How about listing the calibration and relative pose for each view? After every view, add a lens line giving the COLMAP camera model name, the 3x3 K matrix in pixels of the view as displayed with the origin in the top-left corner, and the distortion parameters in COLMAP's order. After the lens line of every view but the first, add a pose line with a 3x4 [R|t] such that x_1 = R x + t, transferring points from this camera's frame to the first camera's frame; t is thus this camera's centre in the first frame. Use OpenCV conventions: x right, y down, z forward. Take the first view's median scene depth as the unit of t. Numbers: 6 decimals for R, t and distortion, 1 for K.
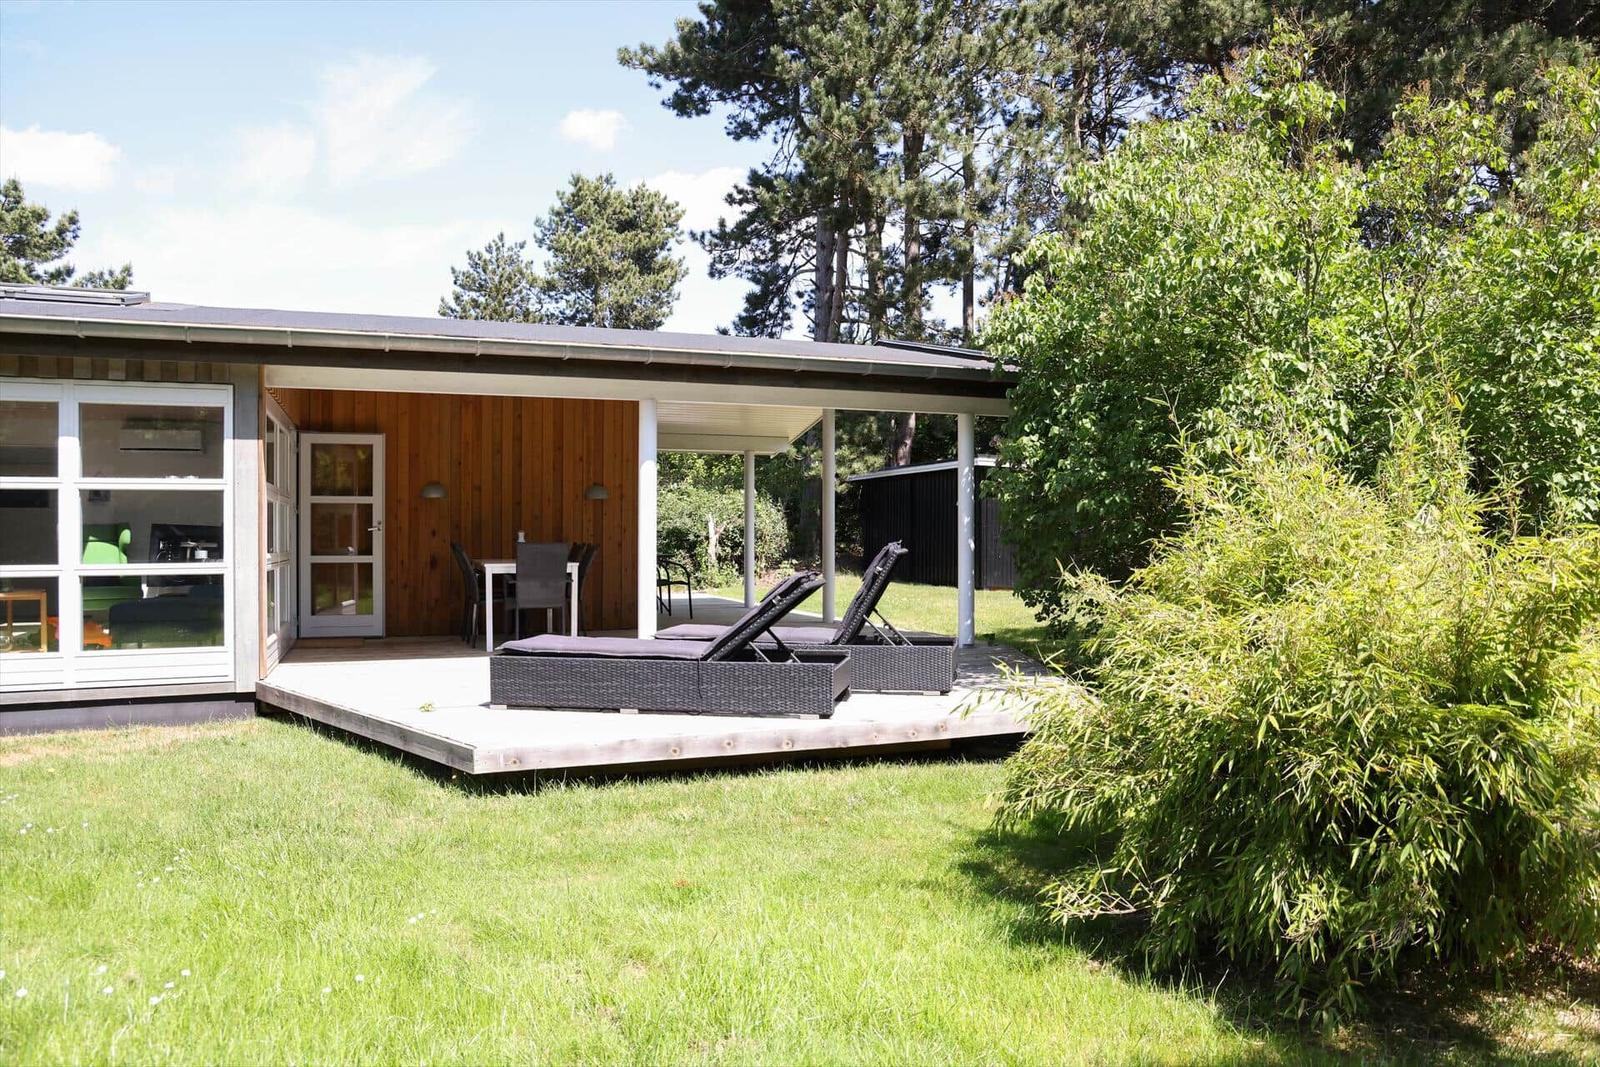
lens RADIAL K [[1337.9, 0, 803.5], [0, 1337.9, 512.3], [0, 0, 1]] dist [-0.041966, 0.069663]
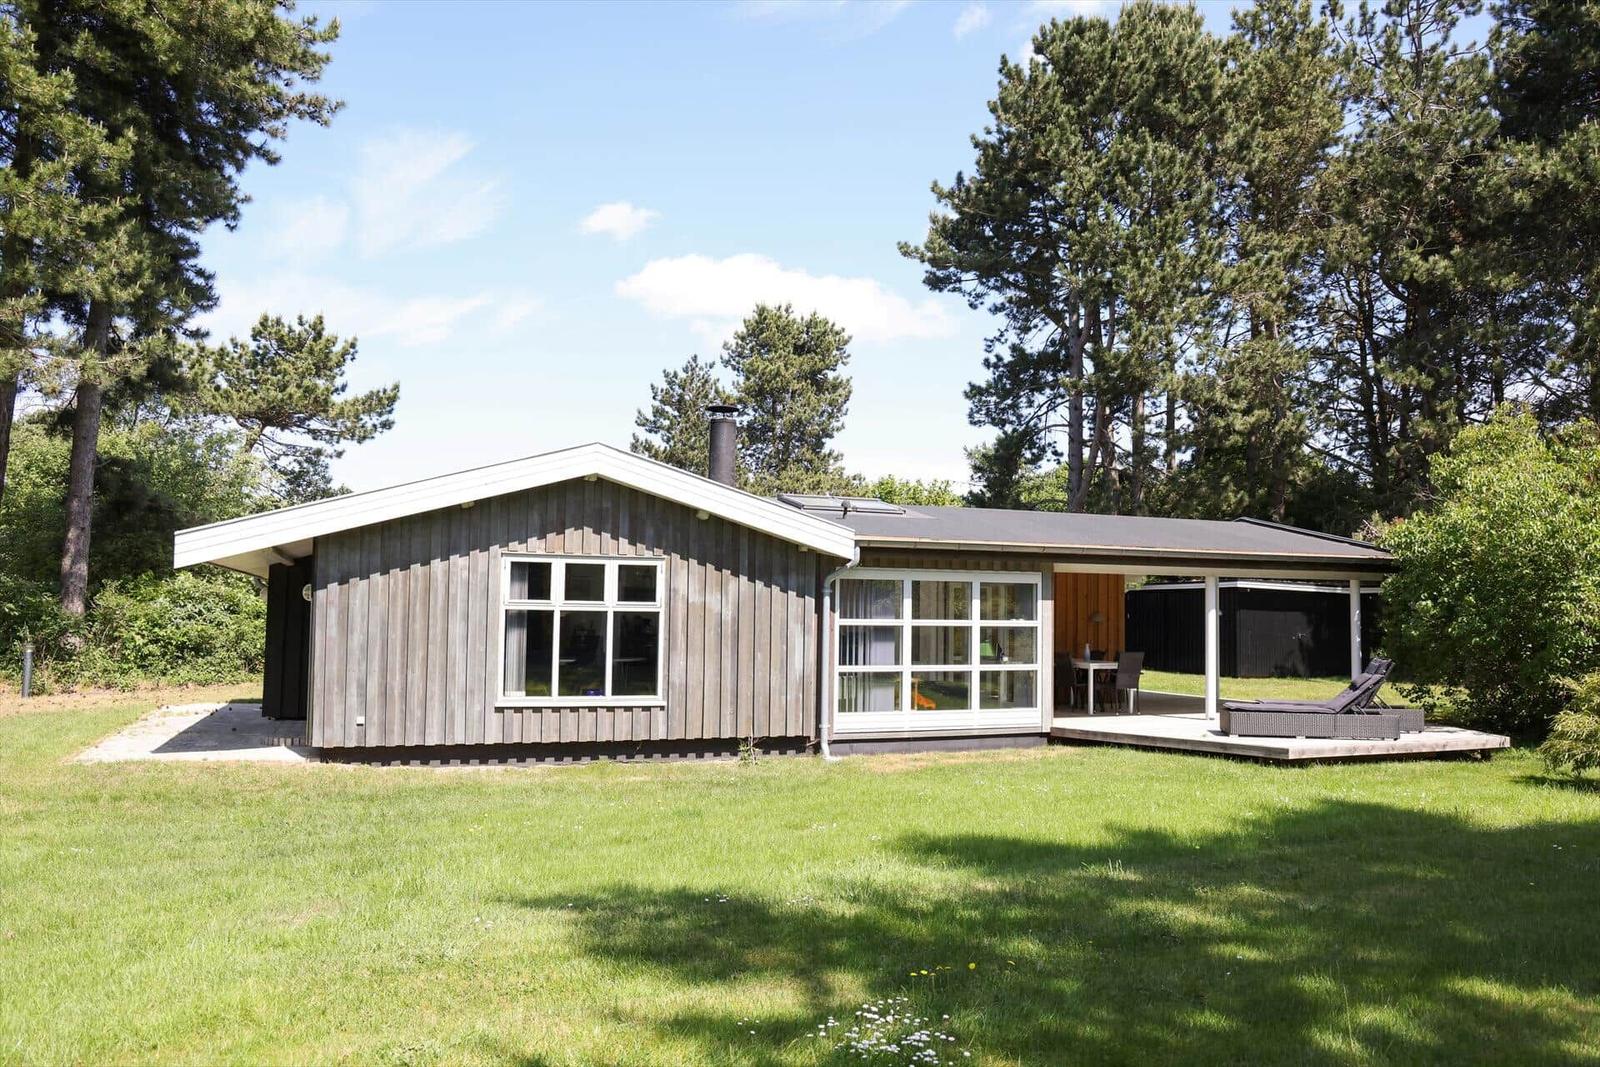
lens RADIAL K [[1450.5, 0, 800.0], [0, 1450.5, 533.5], [0, 0, 1]] dist [-0.053449, 0.007549]
pose [[0.999302, 0.016437, 0.033560, -0.272320], [-0.015216, 0.999225, -0.036304, -0.022484], [-0.034131, 0.035768, 0.998777, -0.349362]]
